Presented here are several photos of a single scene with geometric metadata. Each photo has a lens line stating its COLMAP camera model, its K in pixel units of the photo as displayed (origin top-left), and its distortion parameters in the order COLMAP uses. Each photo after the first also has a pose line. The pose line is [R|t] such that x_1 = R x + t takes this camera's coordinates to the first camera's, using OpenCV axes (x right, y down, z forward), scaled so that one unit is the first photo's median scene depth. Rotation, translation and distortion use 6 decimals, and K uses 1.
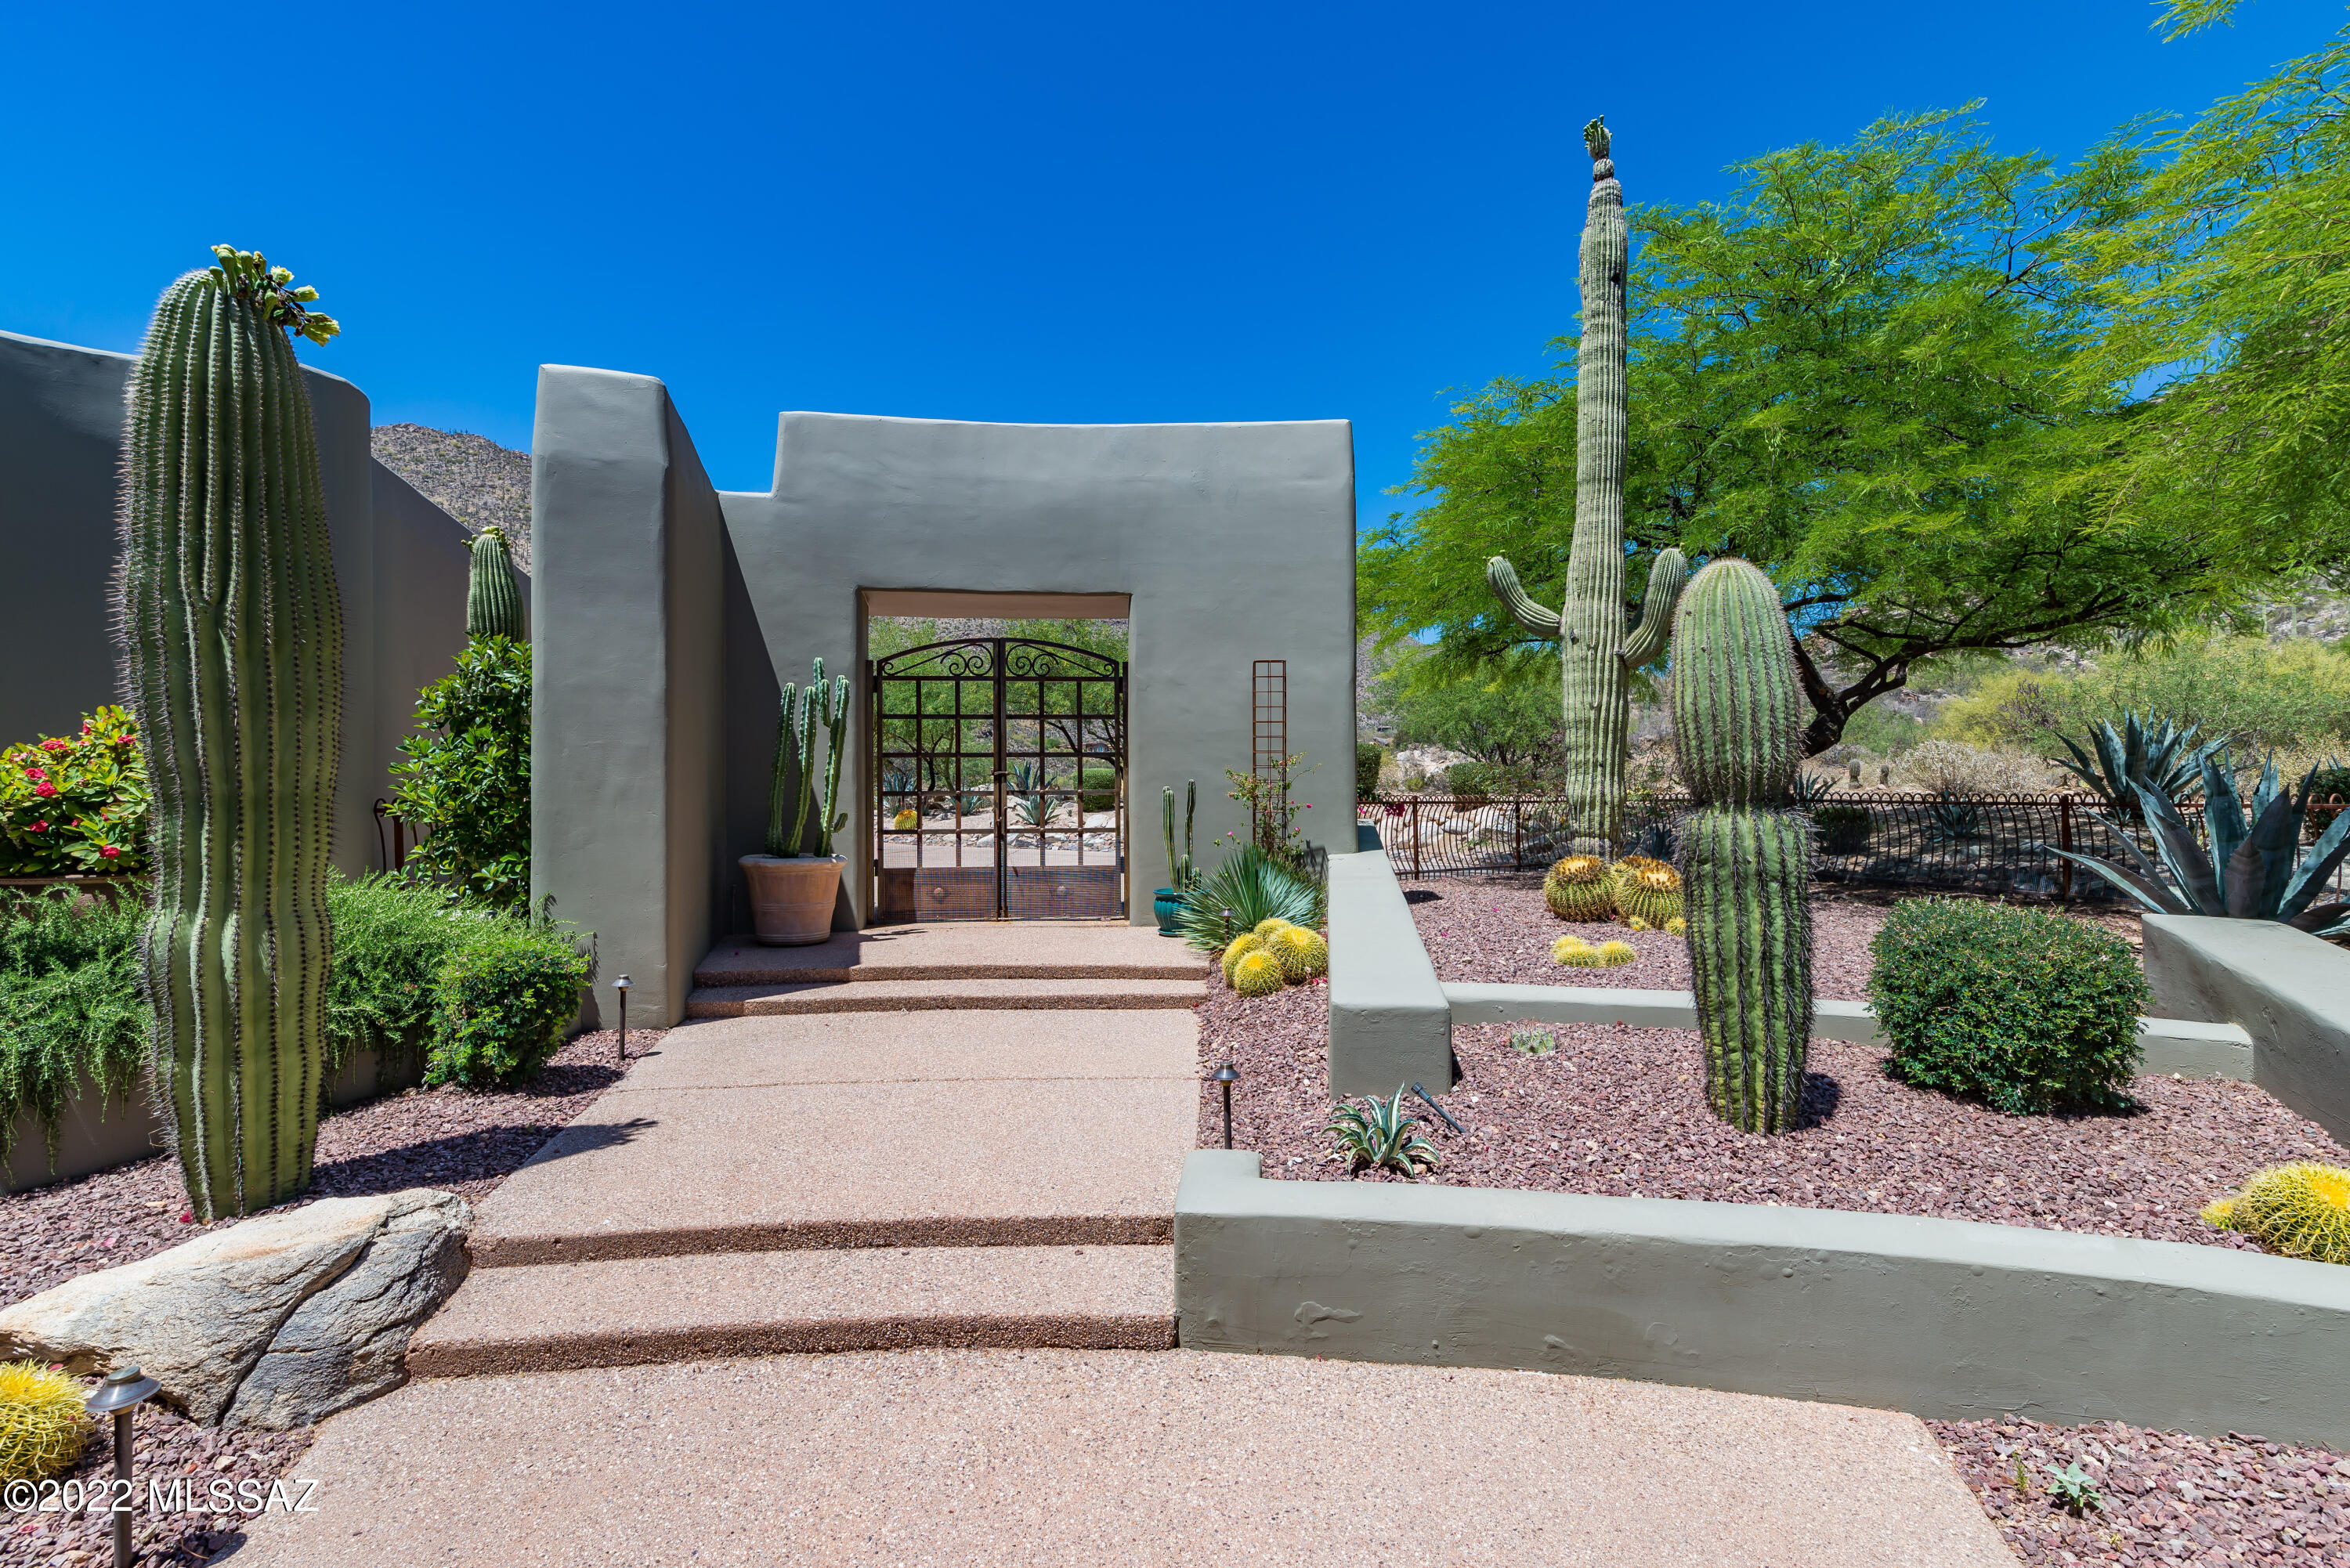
lens RADIAL K [[1005.8, 0, 1182.4], [0, 1005.8, 790.6], [0, 0, 1]] dist [0.000835, -0.000059]
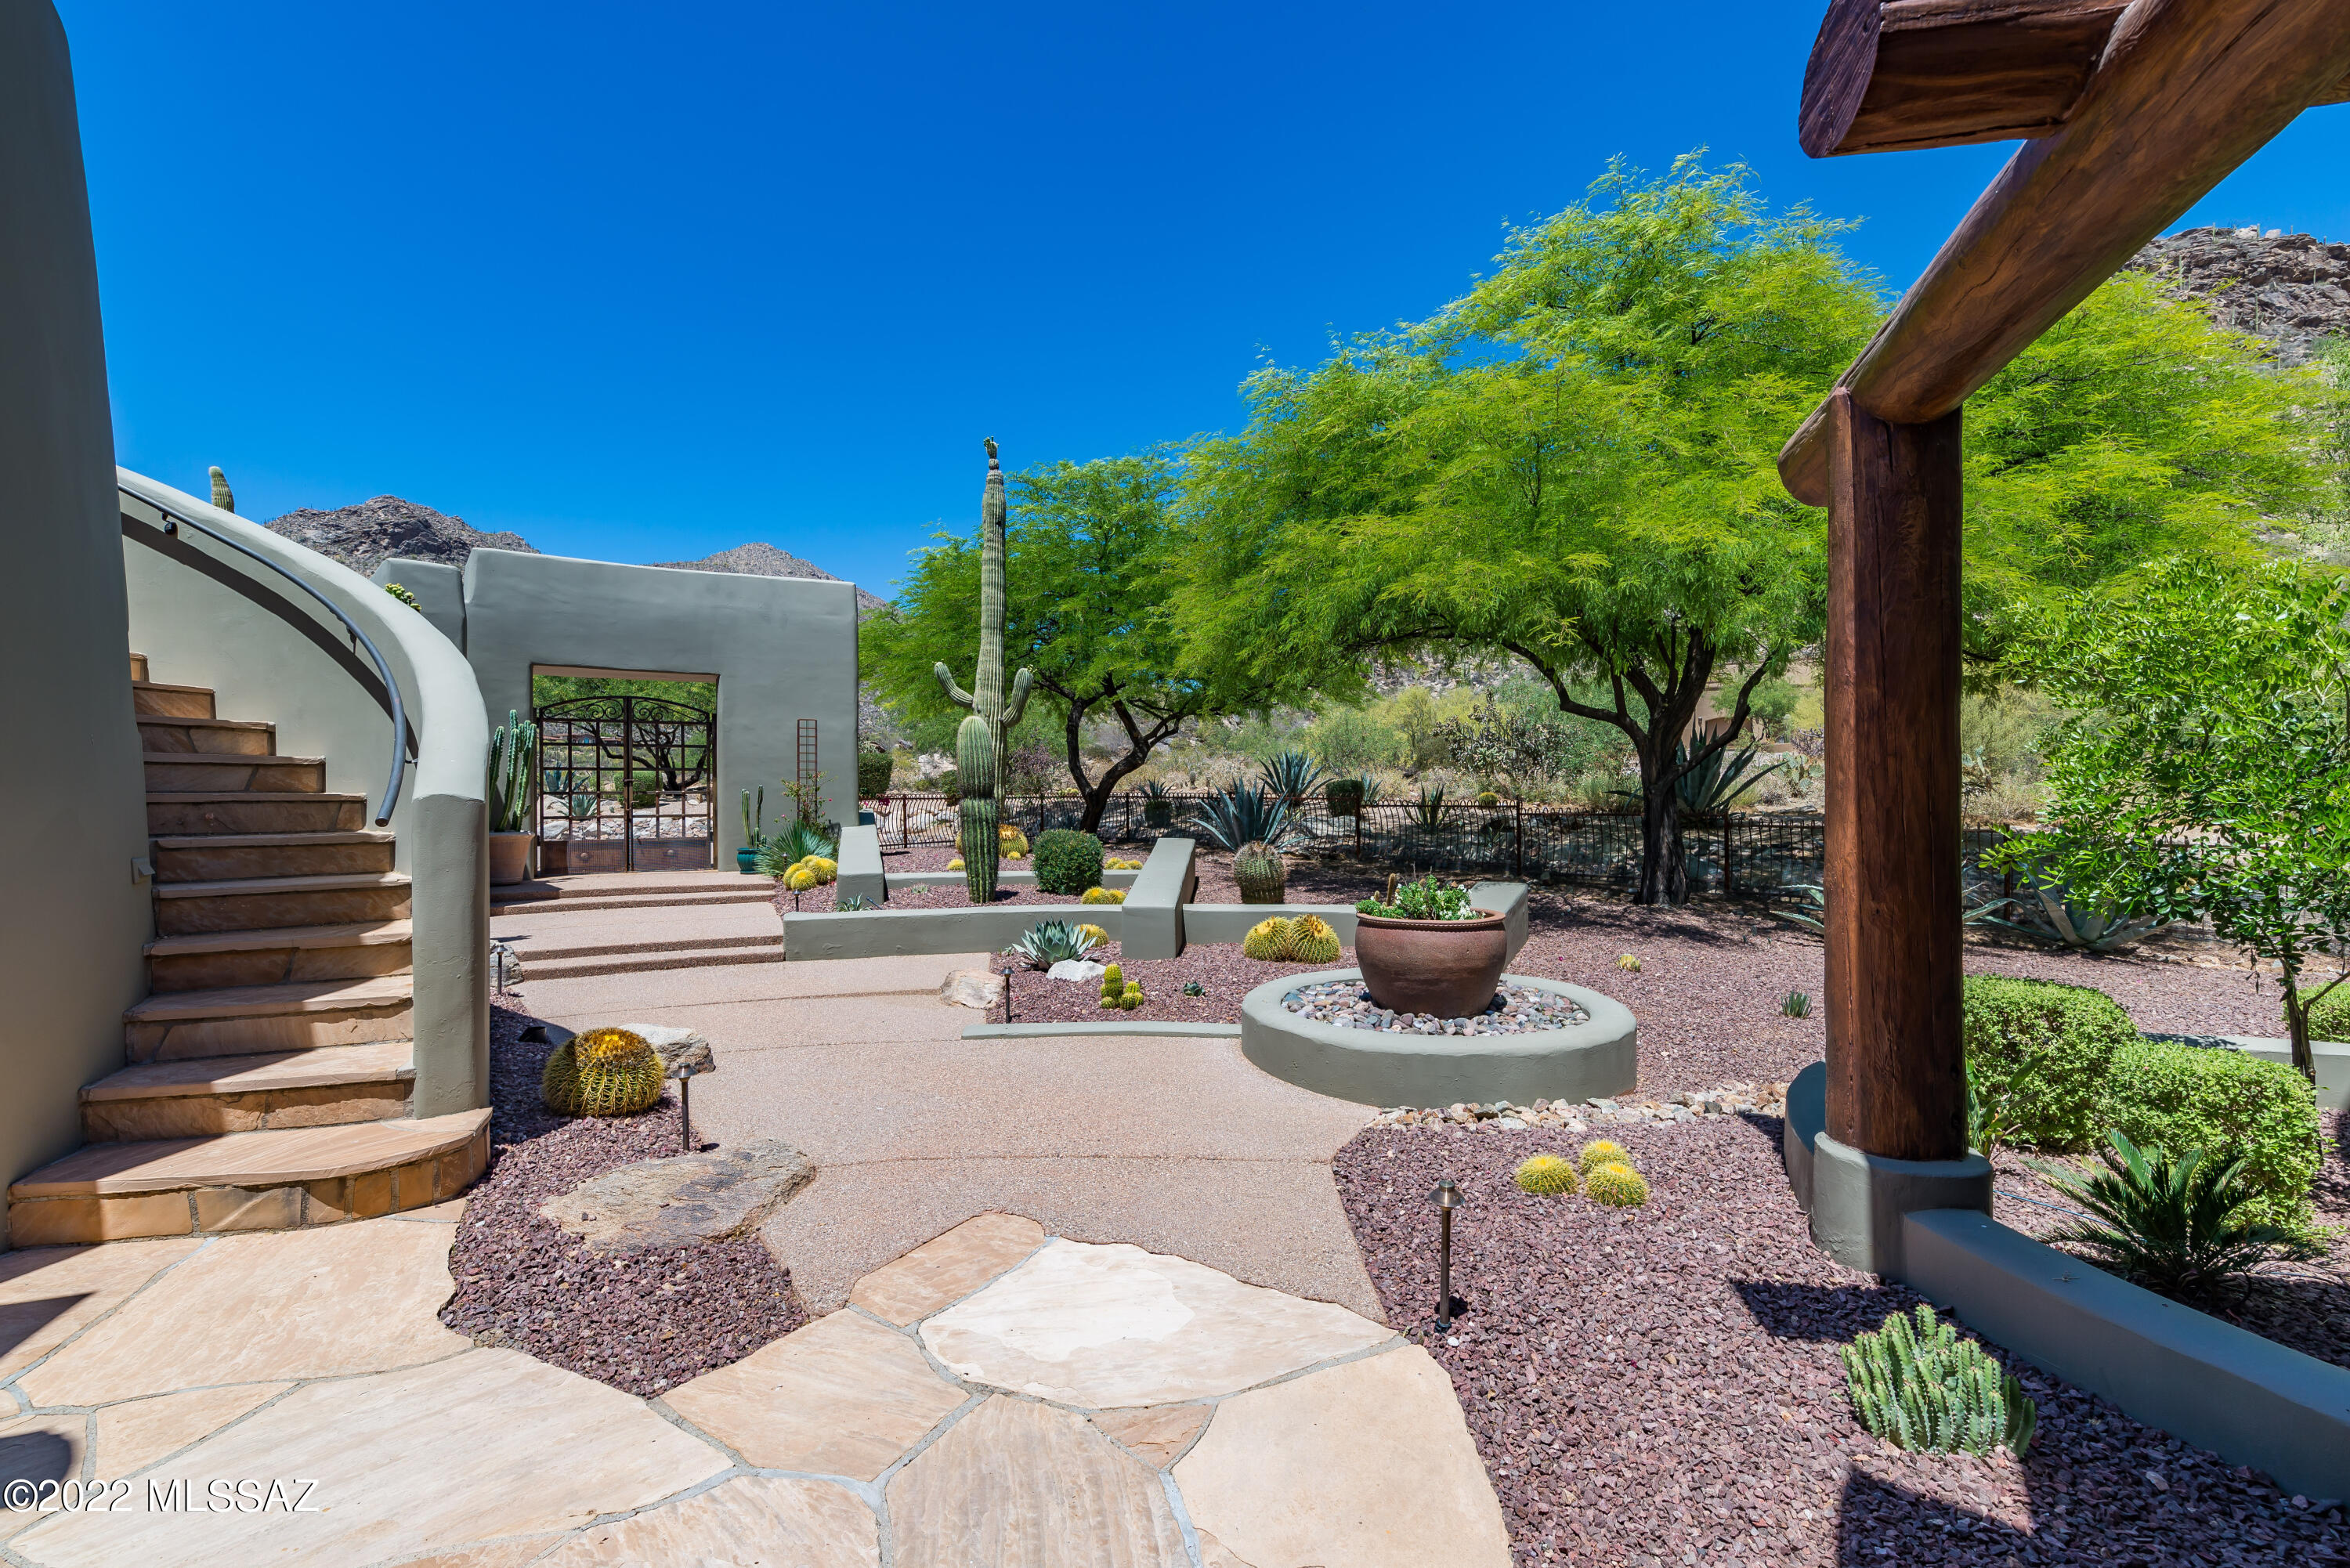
lens RADIAL K [[1005.8, 0, 1182.9], [0, 1005.8, 788.6], [0, 0, 1]] dist [0.000835, -0.000059]
pose [[0.897659, 0.000268, 0.440690, -0.098358], [-0.000165, 1.000000, -0.000270, -0.004320], [-0.440690, 0.000170, 0.897659, -0.867637]]
